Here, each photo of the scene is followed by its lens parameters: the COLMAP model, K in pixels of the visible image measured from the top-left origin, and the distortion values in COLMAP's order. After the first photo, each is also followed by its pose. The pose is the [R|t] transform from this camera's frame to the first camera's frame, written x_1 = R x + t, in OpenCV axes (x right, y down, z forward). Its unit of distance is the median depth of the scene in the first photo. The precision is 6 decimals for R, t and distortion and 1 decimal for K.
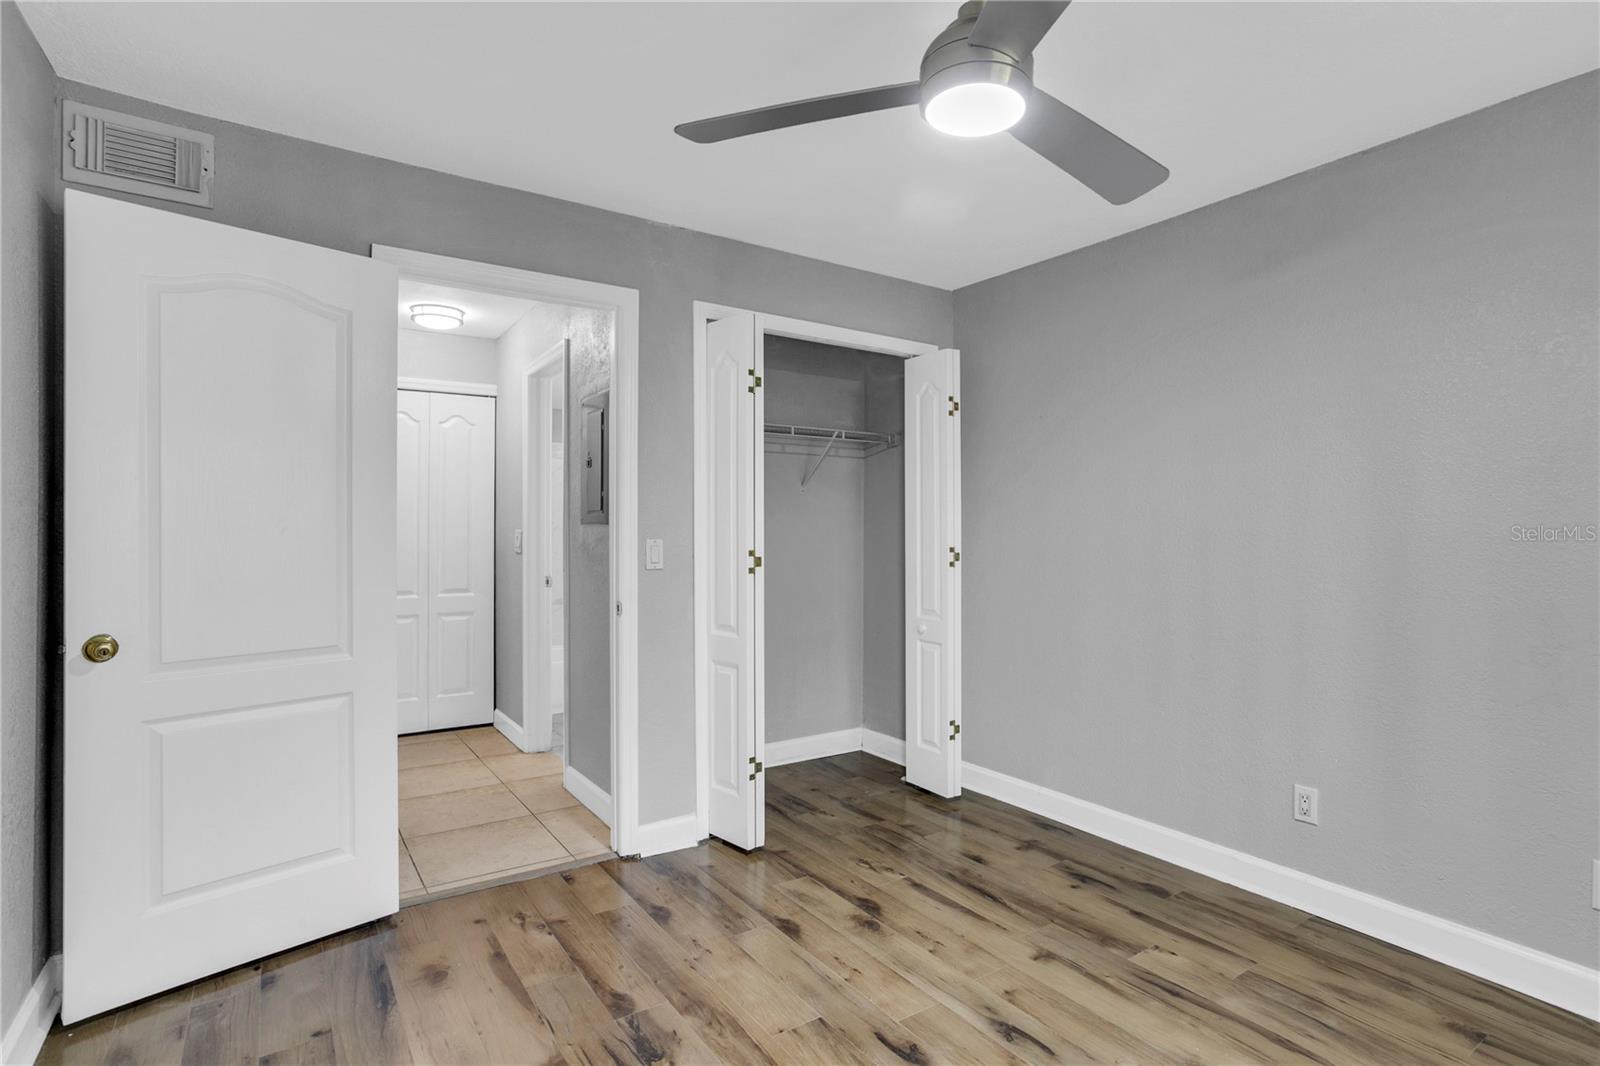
lens RADIAL K [[779.7, 0, 803.6], [0, 779.7, 528.7], [0, 0, 1]] dist [-0.066691, 0.031666]
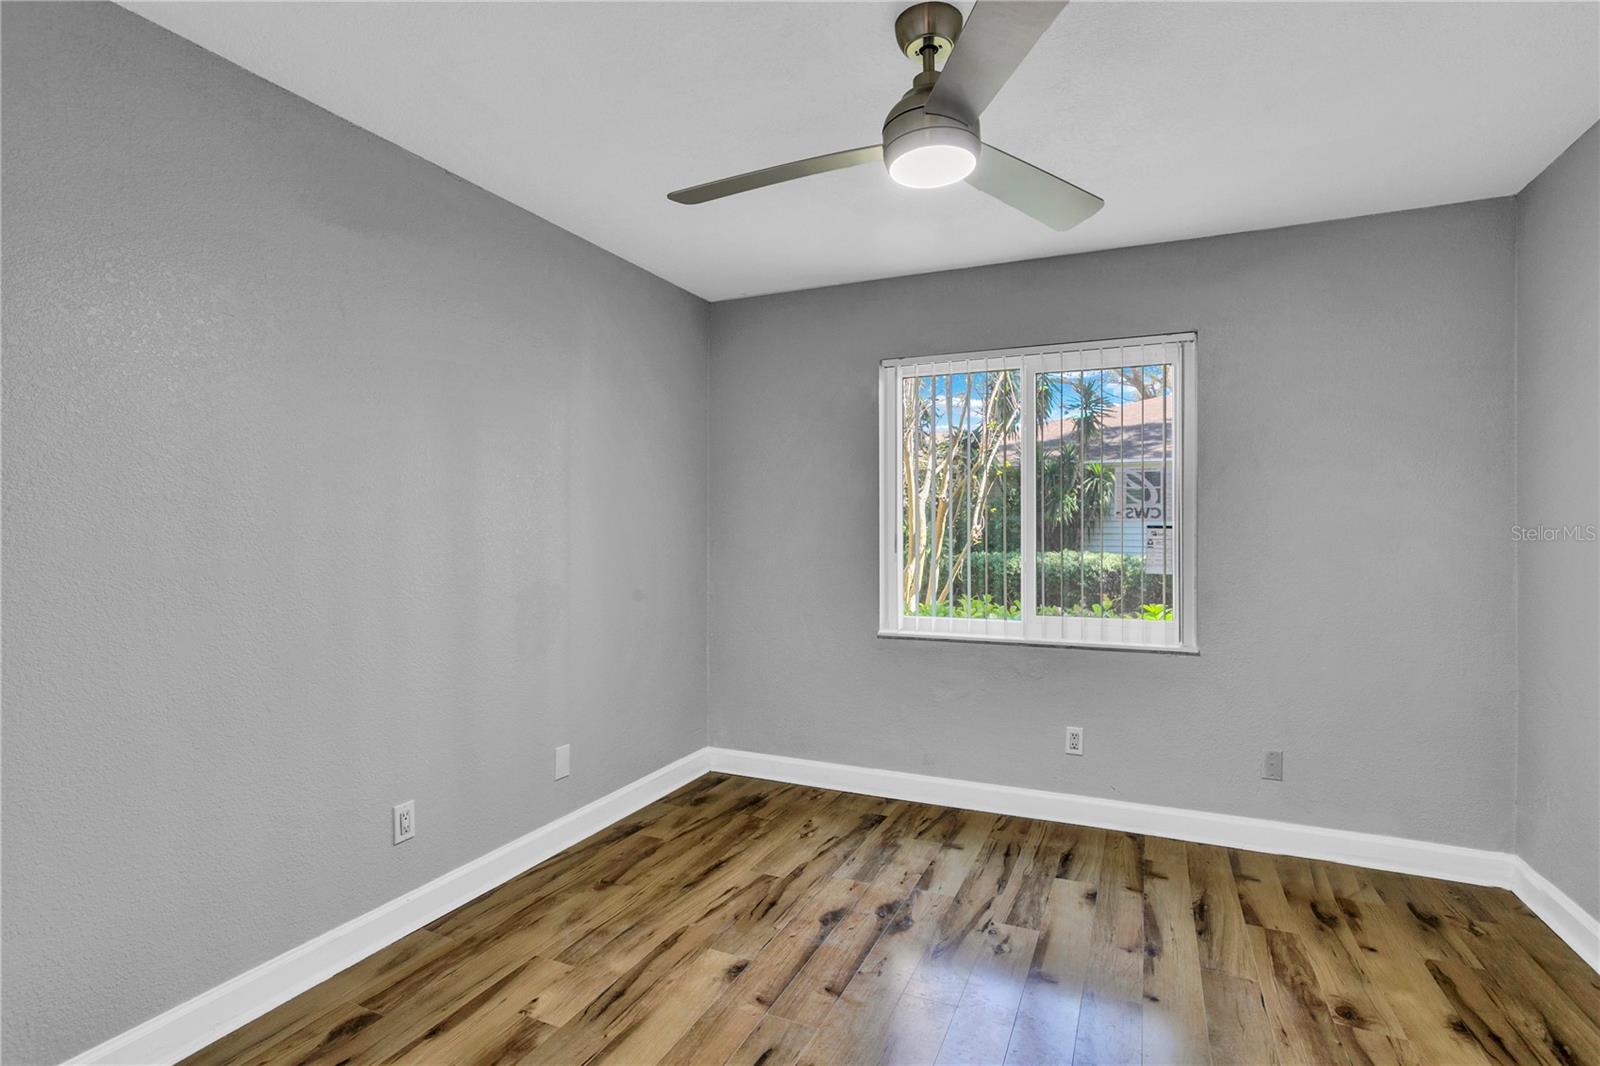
lens RADIAL K [[754.1, 0, 793.4], [0, 754.1, 524.8], [0, 0, 1]] dist [-0.059048, 0.021794]
pose [[-0.528102, 0.009676, 0.849126, -0.428898], [-0.003462, 0.999902, -0.013547, 0.004046], [-0.849174, -0.010094, -0.528017, 1.218293]]
